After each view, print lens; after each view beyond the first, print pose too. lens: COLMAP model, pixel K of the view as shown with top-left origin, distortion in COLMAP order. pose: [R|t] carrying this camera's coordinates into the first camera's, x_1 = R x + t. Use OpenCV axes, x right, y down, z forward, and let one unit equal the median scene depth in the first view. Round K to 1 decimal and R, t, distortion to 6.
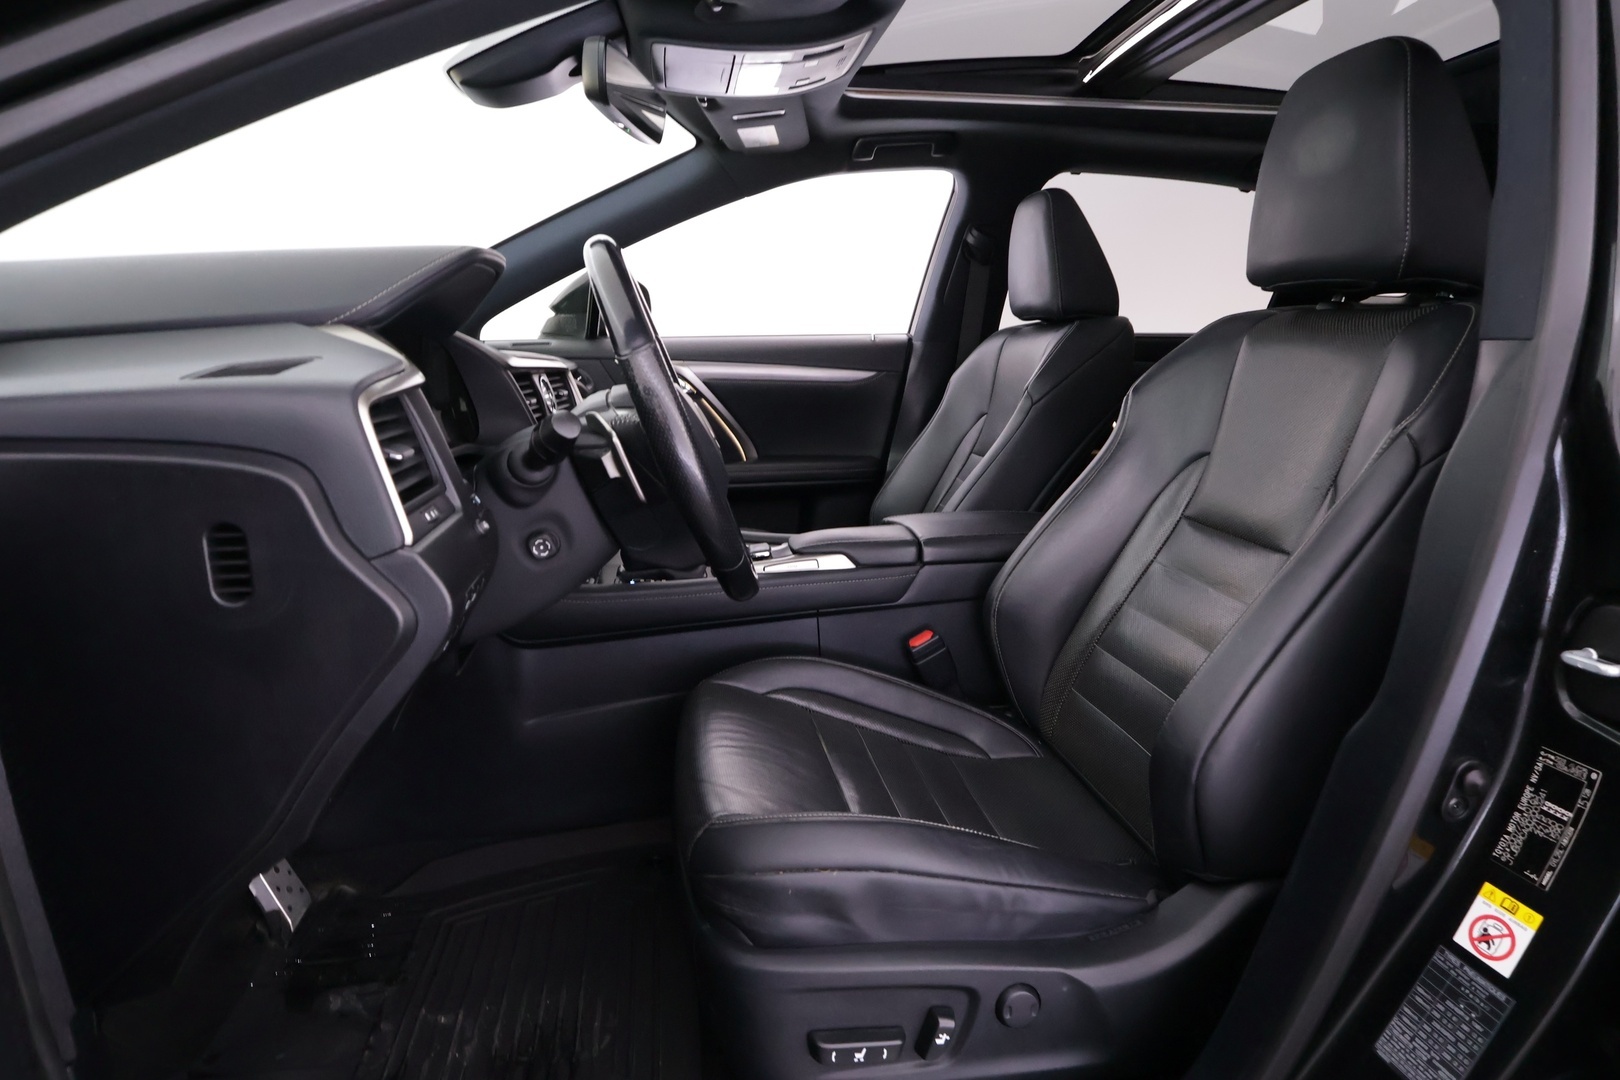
lens RADIAL K [[874.2, 0, 809.0], [0, 874.2, 536.7], [0, 0, 1]] dist [0.005665, -0.000512]
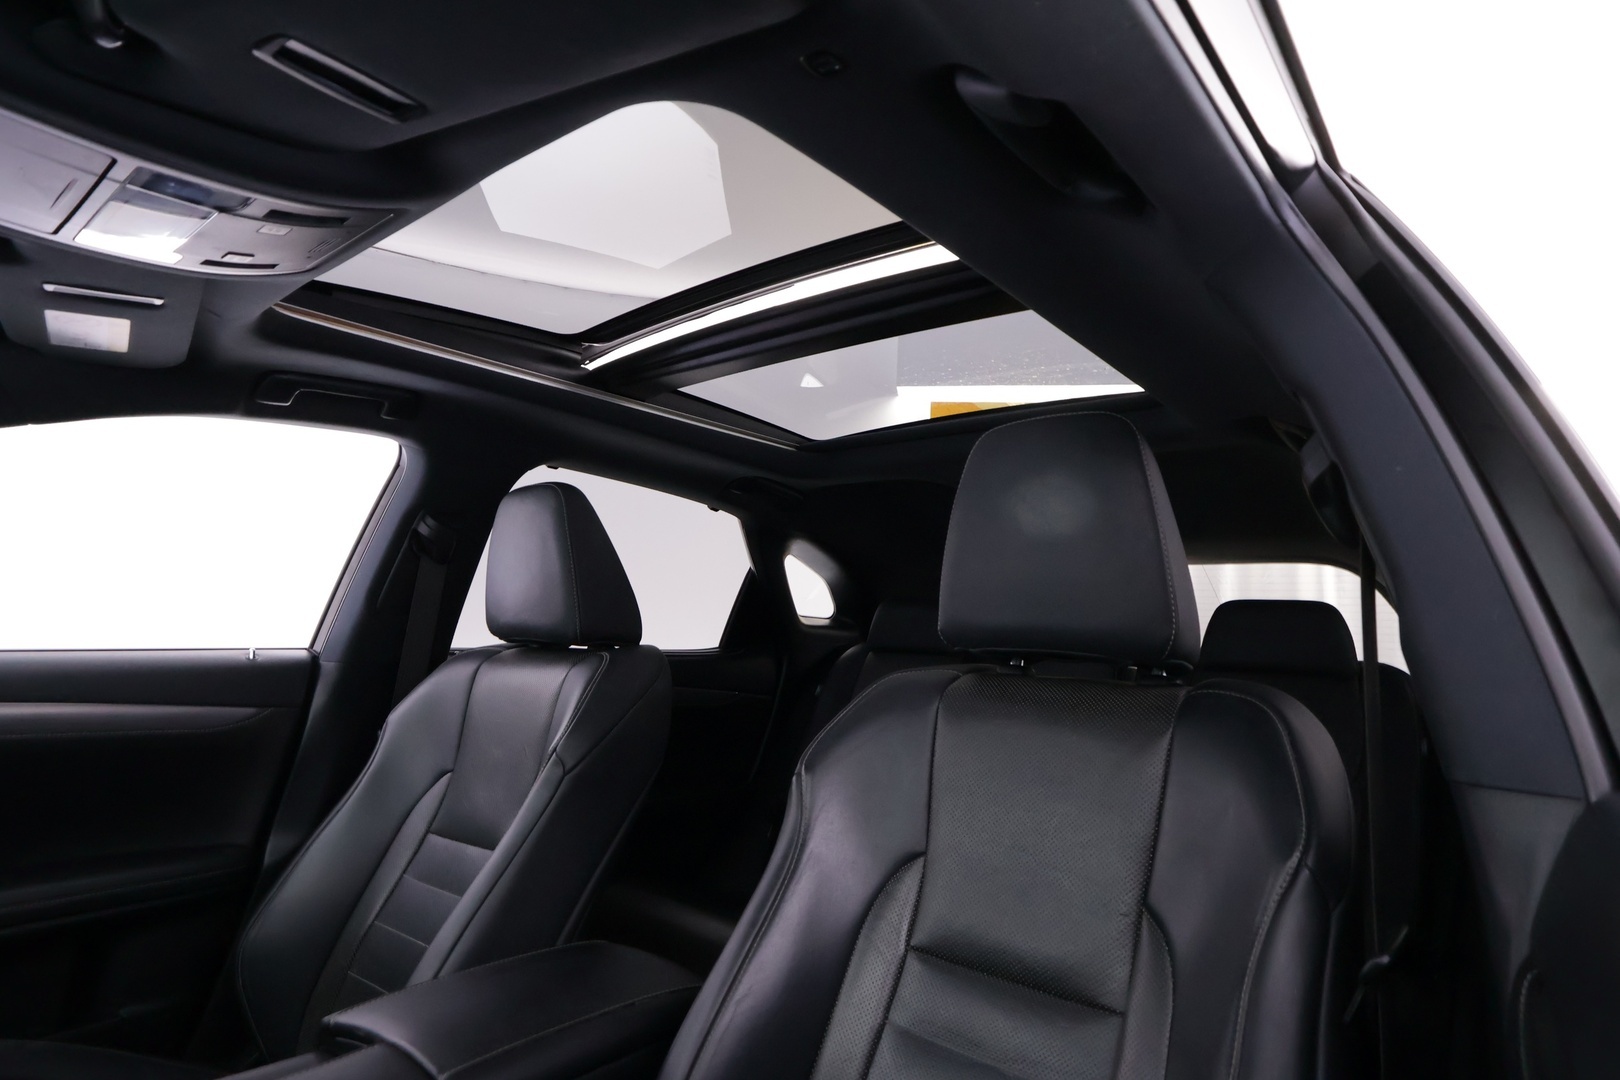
lens RADIAL K [[874.2, 0, 810.9], [0, 874.2, 538.4], [0, 0, 1]] dist [0.005665, -0.000512]
pose [[0.750487, 0.091967, 0.654455, -0.061728], [0.114655, 0.957136, -0.265980, -0.109045], [-0.650863, 0.274651, 0.707774, 0.293443]]
